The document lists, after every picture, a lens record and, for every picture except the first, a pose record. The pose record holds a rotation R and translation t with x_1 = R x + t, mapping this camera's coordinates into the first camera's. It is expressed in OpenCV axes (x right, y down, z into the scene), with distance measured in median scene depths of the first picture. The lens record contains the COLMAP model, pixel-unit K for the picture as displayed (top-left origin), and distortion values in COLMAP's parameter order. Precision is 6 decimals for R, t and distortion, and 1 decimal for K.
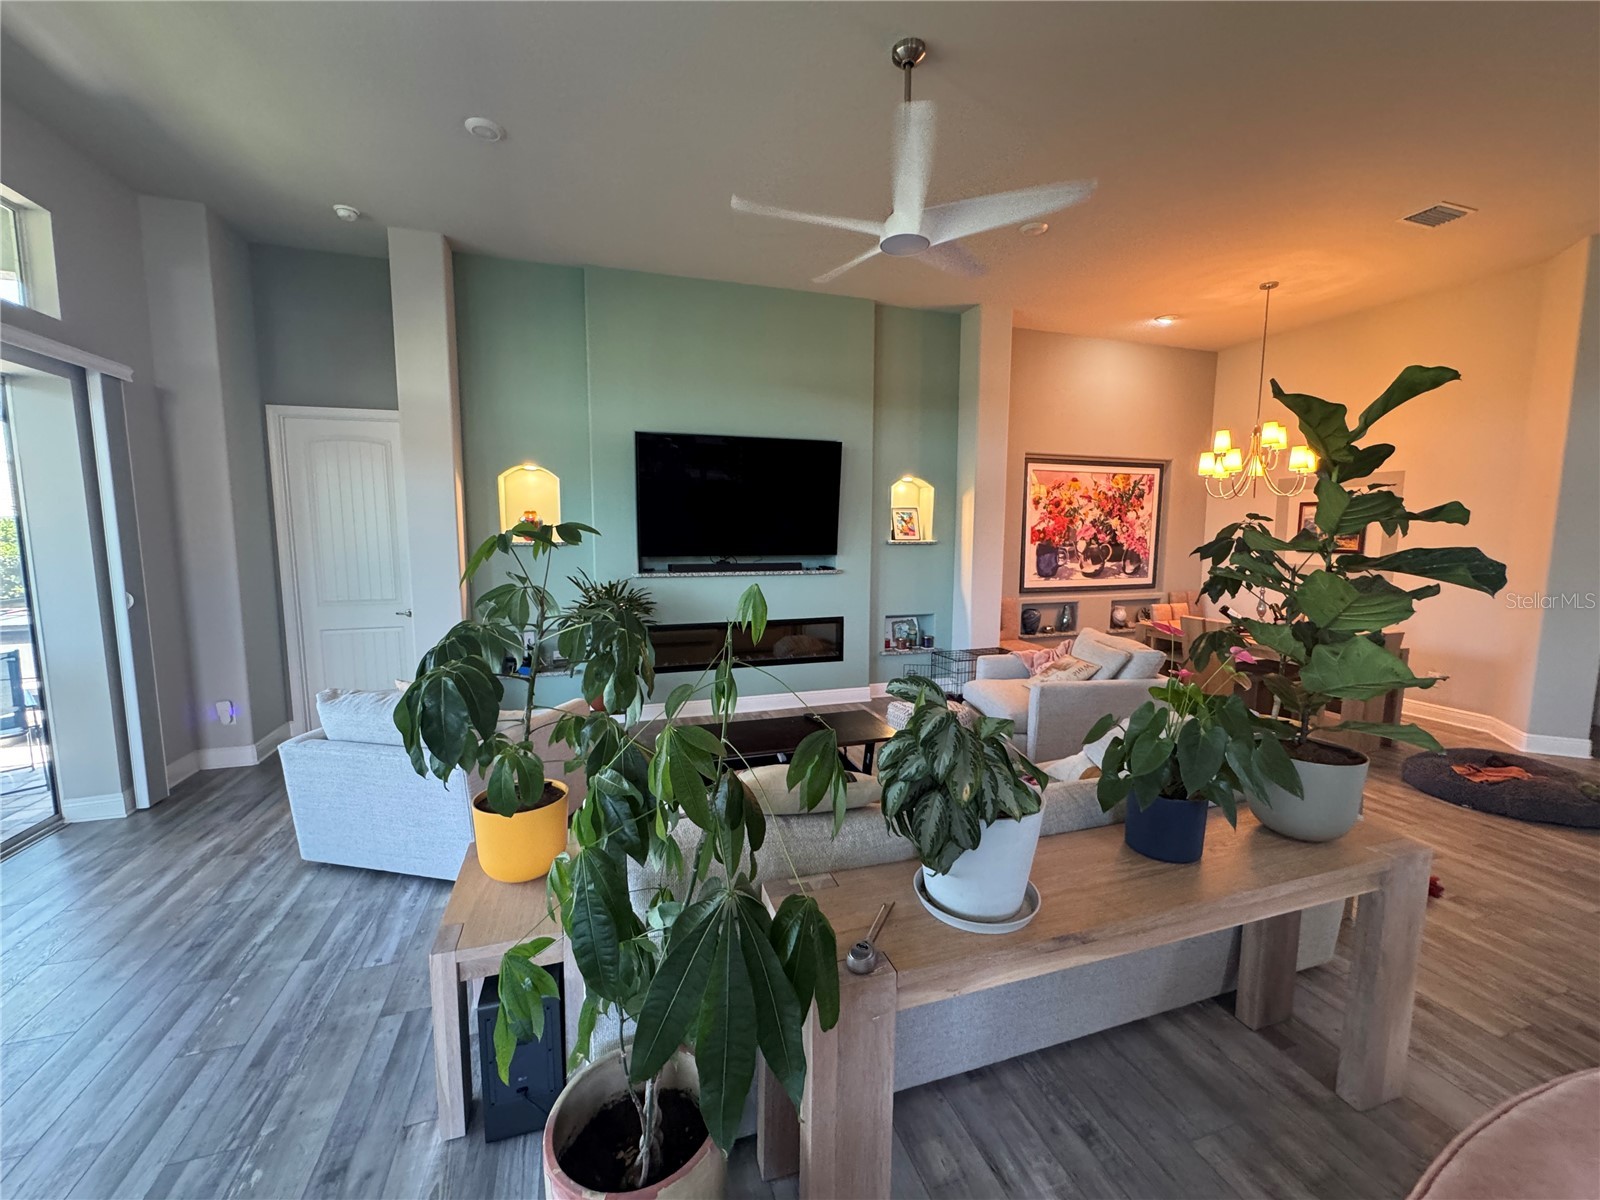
lens RADIAL K [[640.3, 0, 800.0], [0, 640.3, 600.0], [0, 0, 1]] dist [-0.002485, -0.000365]
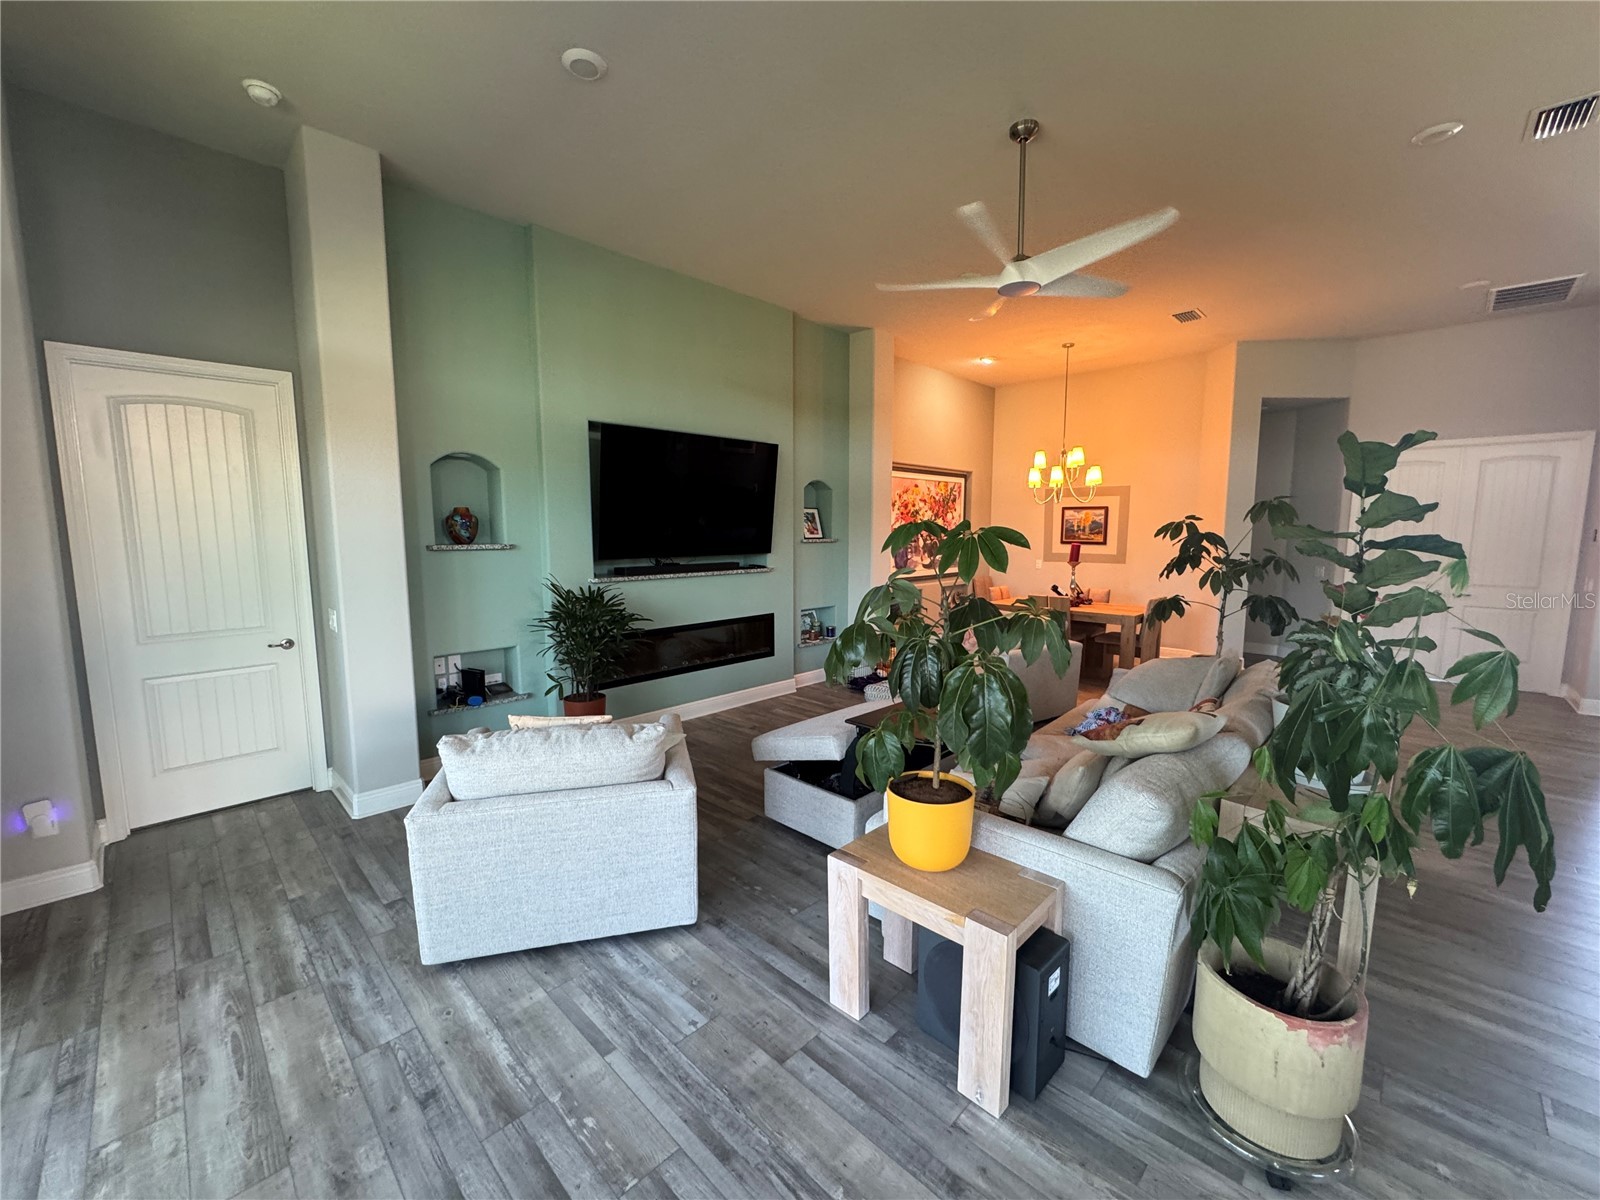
lens RADIAL K [[640.3, 0, 800.0], [0, 640.3, 600.0], [0, 0, 1]] dist [-0.002485, -0.000365]
pose [[0.889196, -0.055272, 0.454175, -0.367722], [0.055097, 0.998388, 0.013631, -0.007025], [-0.454197, 0.012903, 0.890808, 0.060761]]
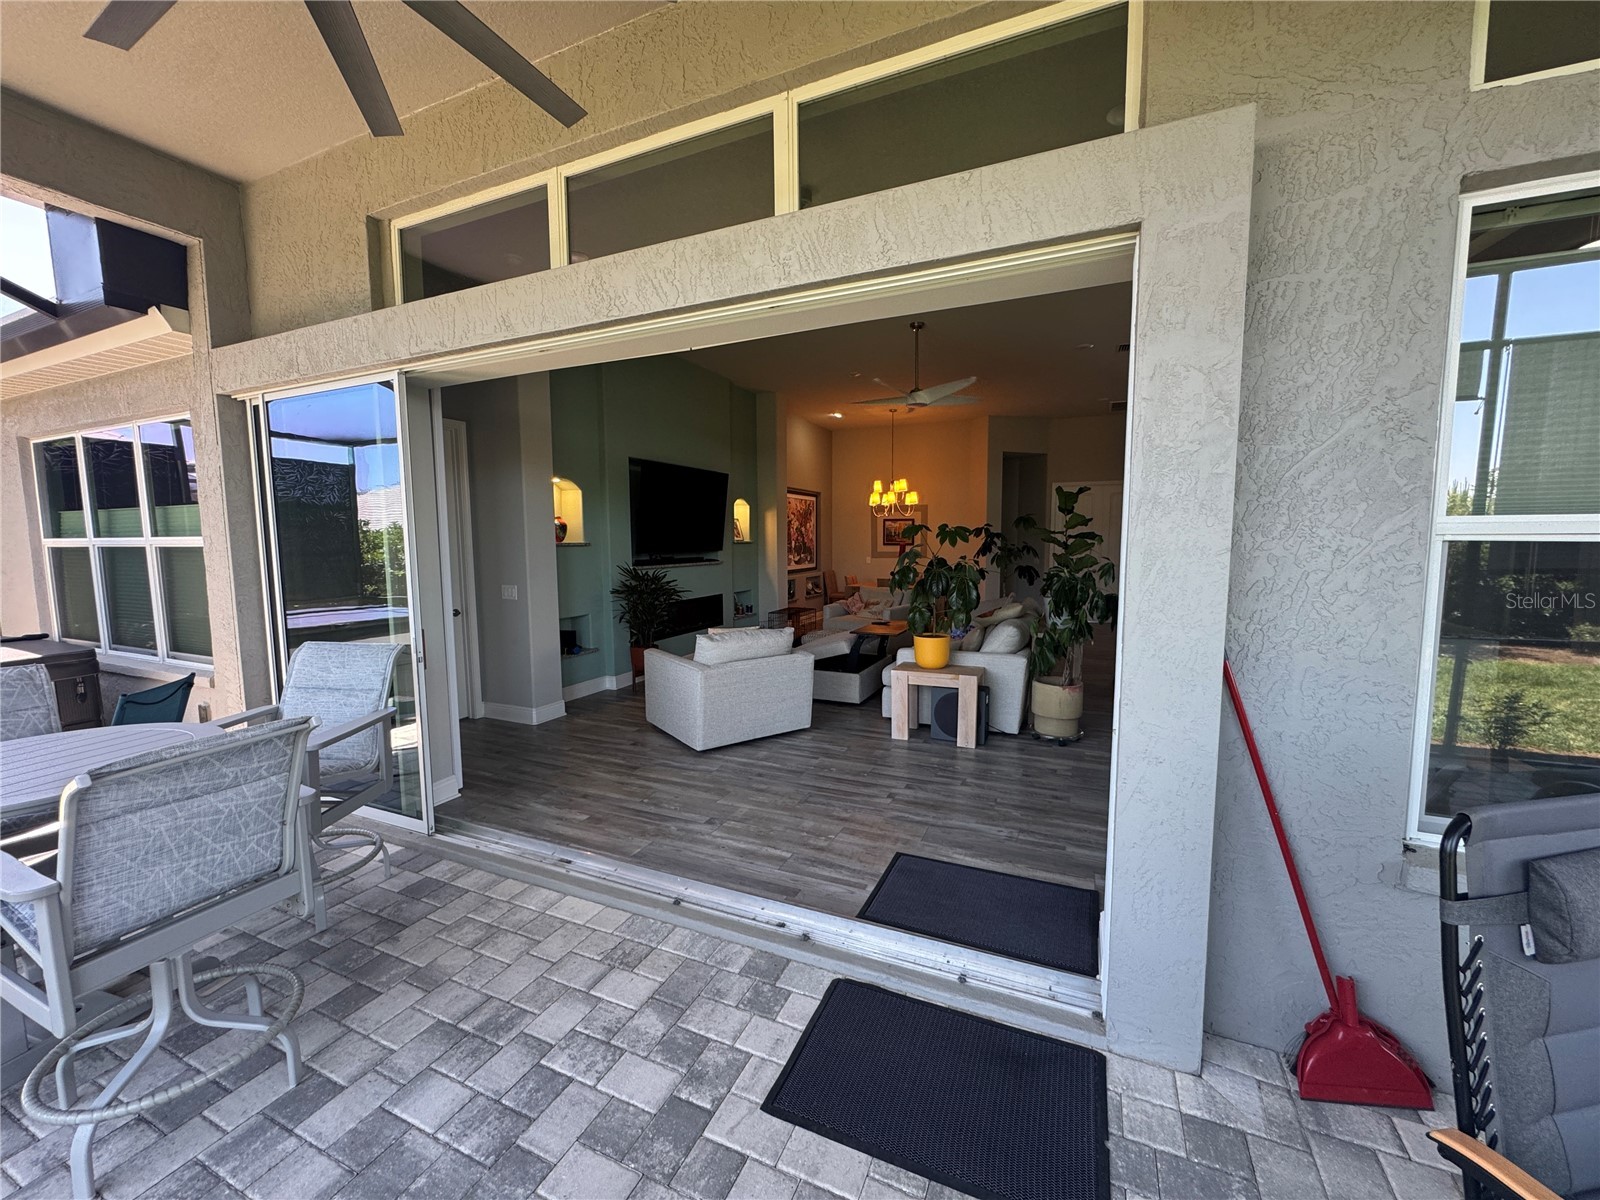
lens RADIAL K [[640.3, 0, 800.0], [0, 640.3, 600.0], [0, 0, 1]] dist [-0.002485, -0.000365]
pose [[0.675320, -0.077389, 0.733453, -0.879843], [0.089733, 0.995713, 0.022440, 0.023668], [-0.732045, 0.050661, 0.679369, -0.103164]]
